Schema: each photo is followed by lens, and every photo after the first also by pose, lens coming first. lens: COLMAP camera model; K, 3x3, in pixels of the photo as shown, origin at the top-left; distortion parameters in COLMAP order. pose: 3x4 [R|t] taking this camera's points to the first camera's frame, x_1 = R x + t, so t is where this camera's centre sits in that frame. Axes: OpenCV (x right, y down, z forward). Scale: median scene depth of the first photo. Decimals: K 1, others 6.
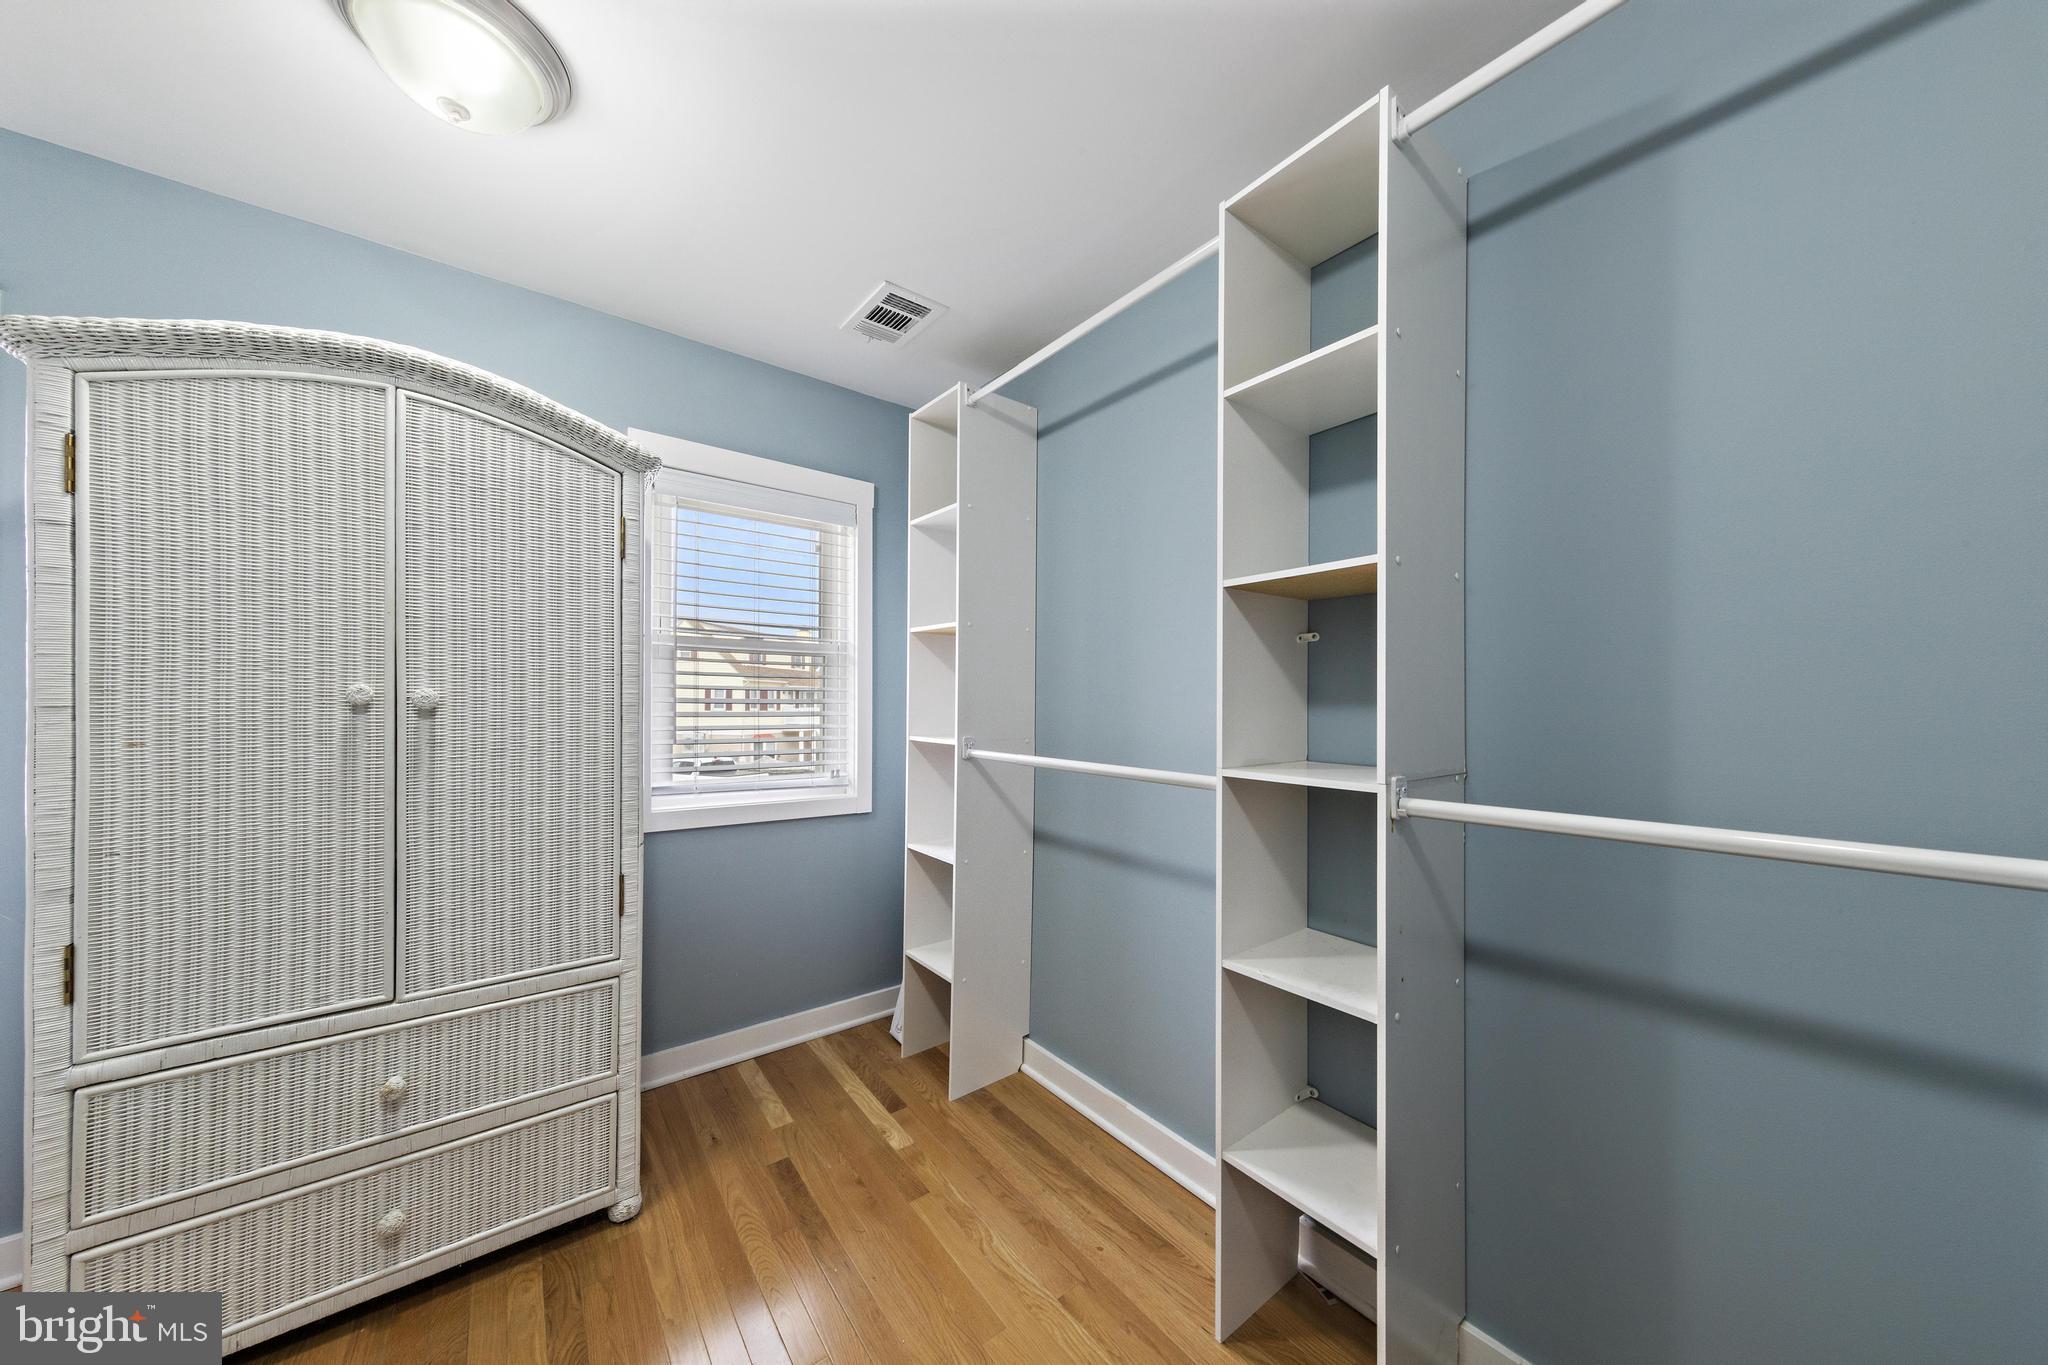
lens RADIAL K [[698.9, 0, 1035.9], [0, 698.9, 701.5], [0, 0, 1]] dist [0.004425, -0.000814]
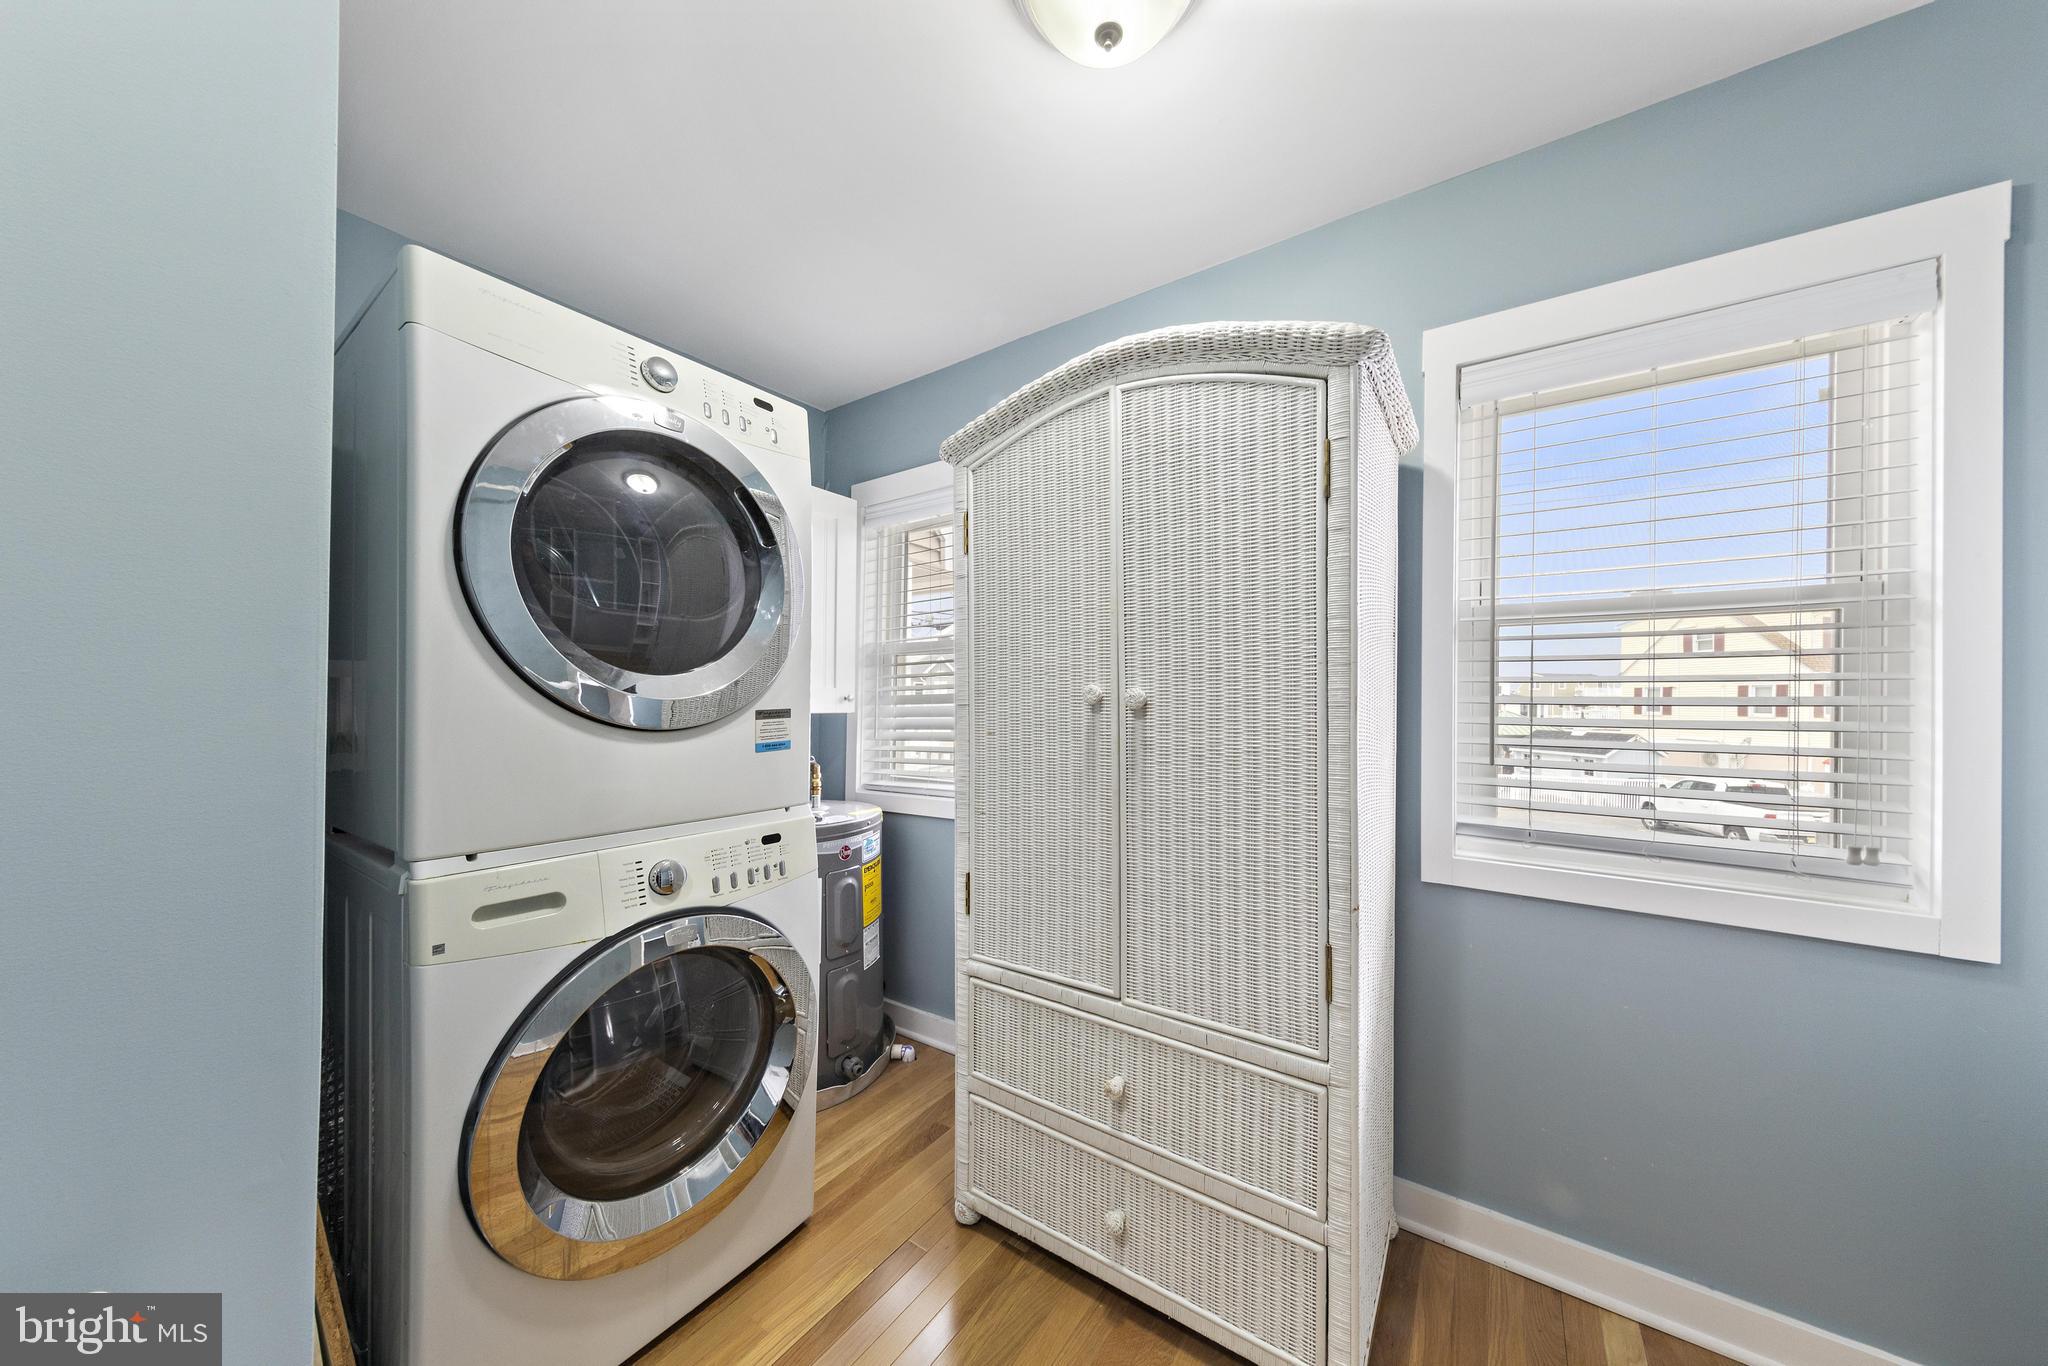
lens RADIAL K [[698.9, 0, 968.6], [0, 698.9, 702.2], [0, 0, 1]] dist [0.004425, -0.000814]
pose [[0.293690, -0.001411, -0.955900, -0.022613], [-0.001436, 0.999997, -0.001918, 0.003566], [0.955899, 0.001935, 0.293688, 0.472738]]
